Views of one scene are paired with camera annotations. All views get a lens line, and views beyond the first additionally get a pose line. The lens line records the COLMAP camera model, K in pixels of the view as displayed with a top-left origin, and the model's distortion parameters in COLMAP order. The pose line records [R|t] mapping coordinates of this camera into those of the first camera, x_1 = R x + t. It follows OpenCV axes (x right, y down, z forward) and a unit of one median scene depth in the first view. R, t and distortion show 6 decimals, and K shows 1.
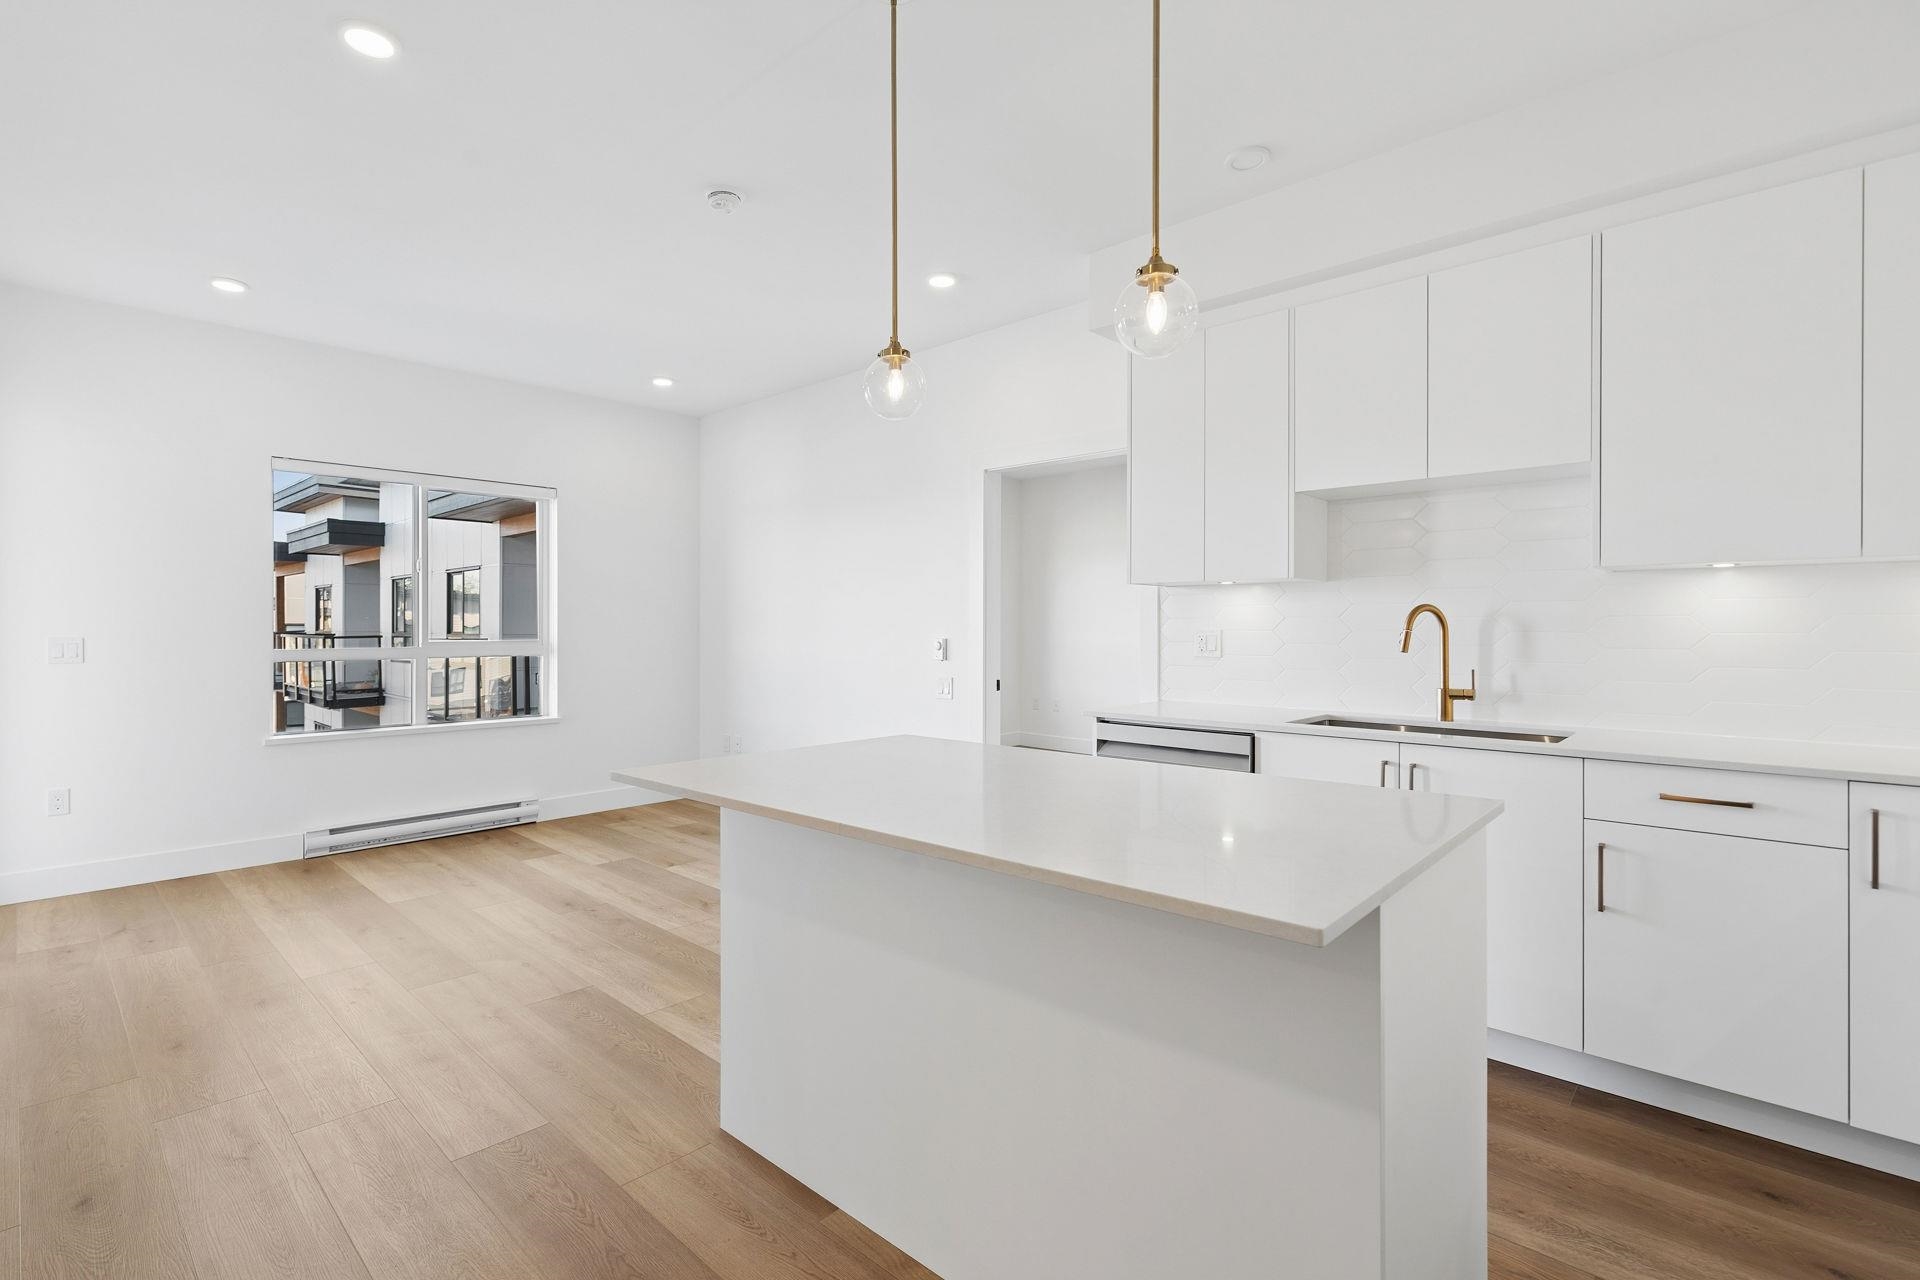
lens RADIAL K [[873.1, 0, 939.2], [0, 873.1, 633.9], [0, 0, 1]] dist [0.000735, -0.000043]
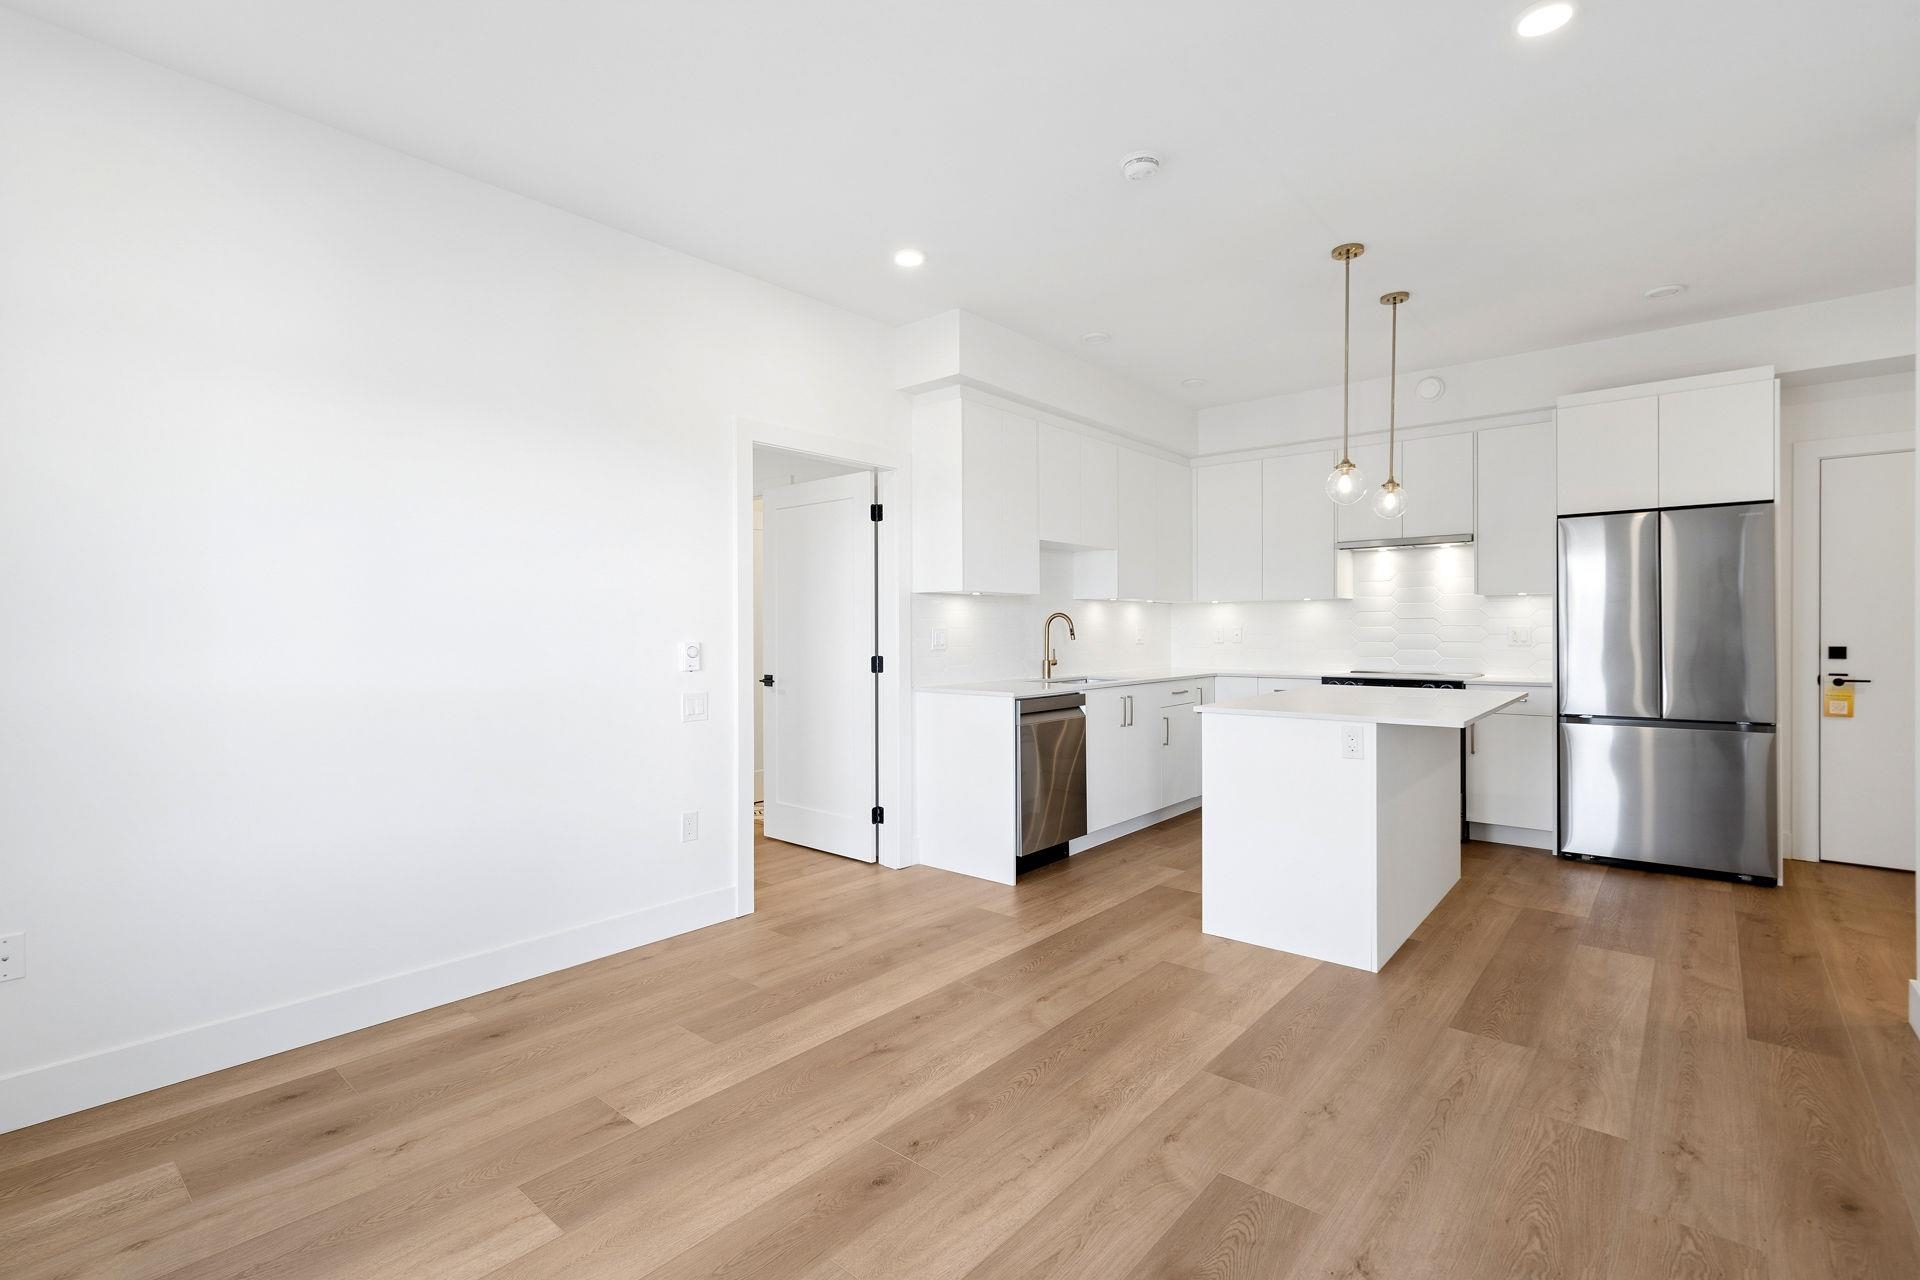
lens RADIAL K [[882.0, 0, 928.4], [0, 882.0, 635.1], [0, 0, 1]] dist [-0.005138, 0.000341]
pose [[-0.030965, -0.010344, 0.999467, -0.971985], [0.010756, 0.999885, 0.010682, -0.008231], [-0.999463, 0.011081, -0.030850, 1.034048]]
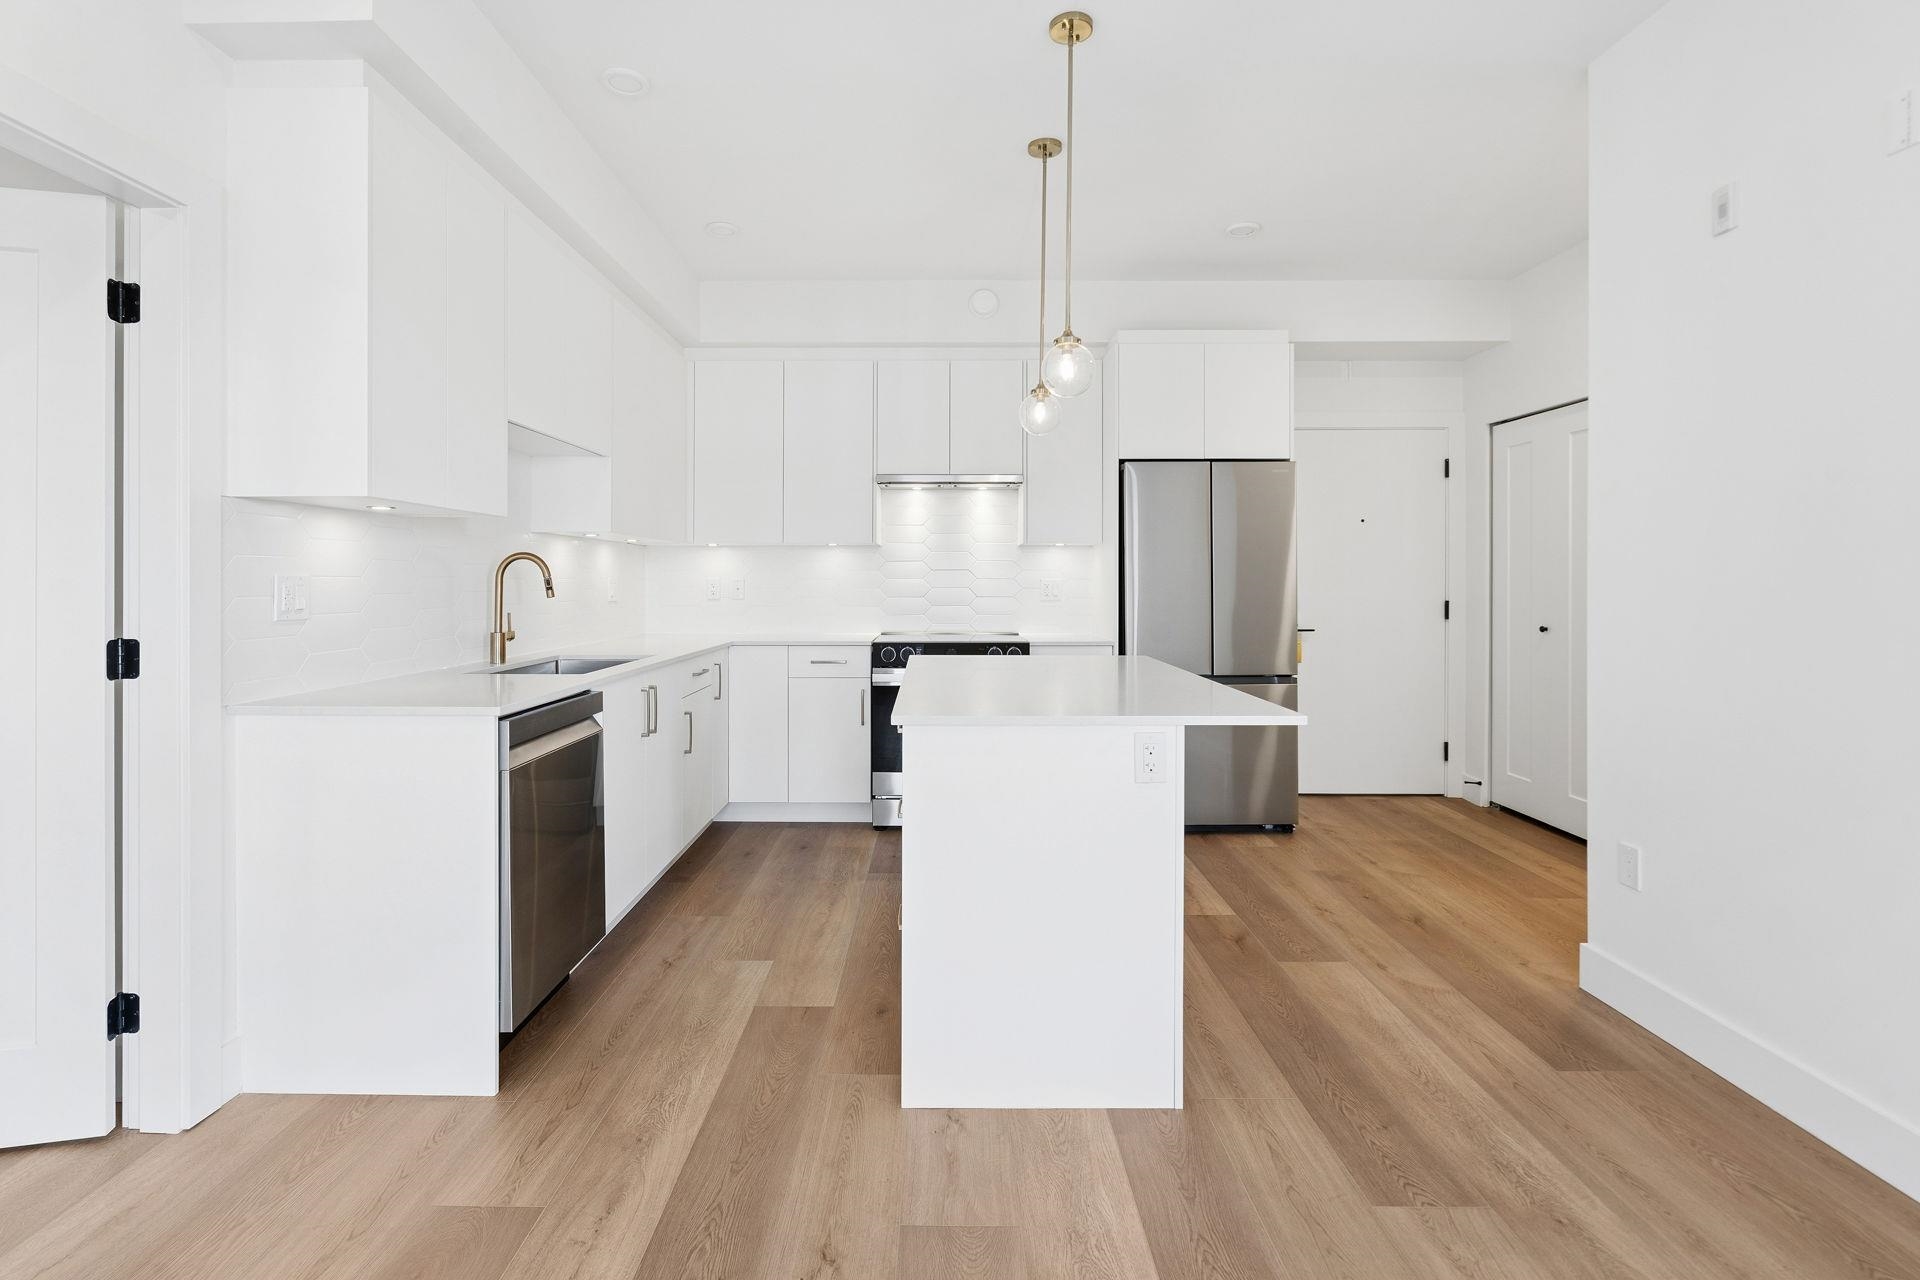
lens RADIAL K [[896.2, 0, 932.7], [0, 896.2, 582.0], [0, 0, 1]] dist [-0.002857, 0.000484]
pose [[-0.675225, -0.003467, 0.737604, -0.450491], [0.002320, 0.999974, 0.006824, -0.003302], [-0.737608, 0.006319, -0.675199, 1.071364]]
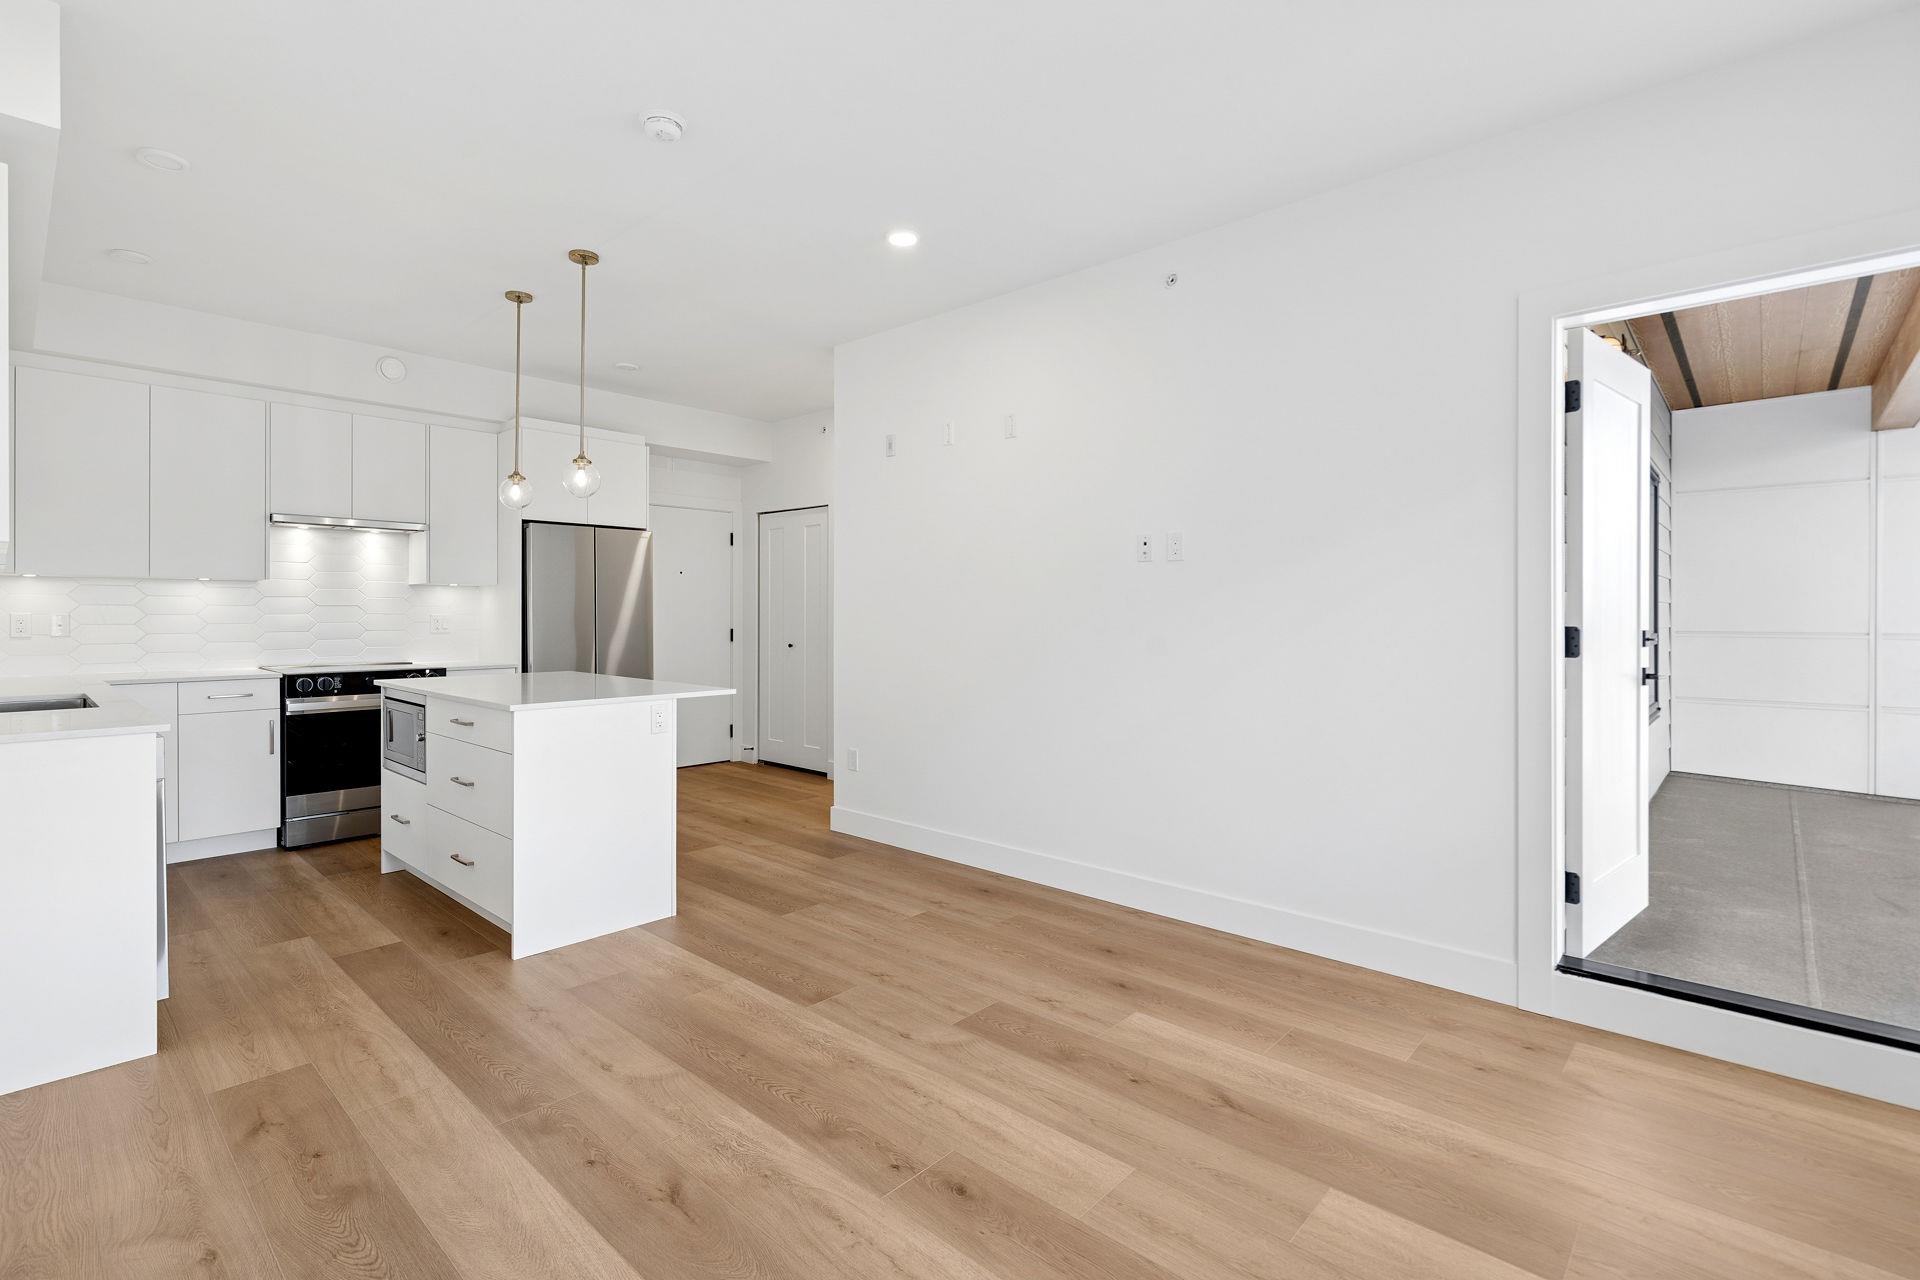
lens RADIAL K [[884.7, 0, 937.8], [0, 884.7, 618.0], [0, 0, 1]] dist [-0.003201, 0.000106]
pose [[-0.999987, -0.003767, -0.003467, -0.430281], [-0.003804, 0.999935, 0.010704, -0.011293], [0.003426, 0.010717, -0.999937, 1.558179]]
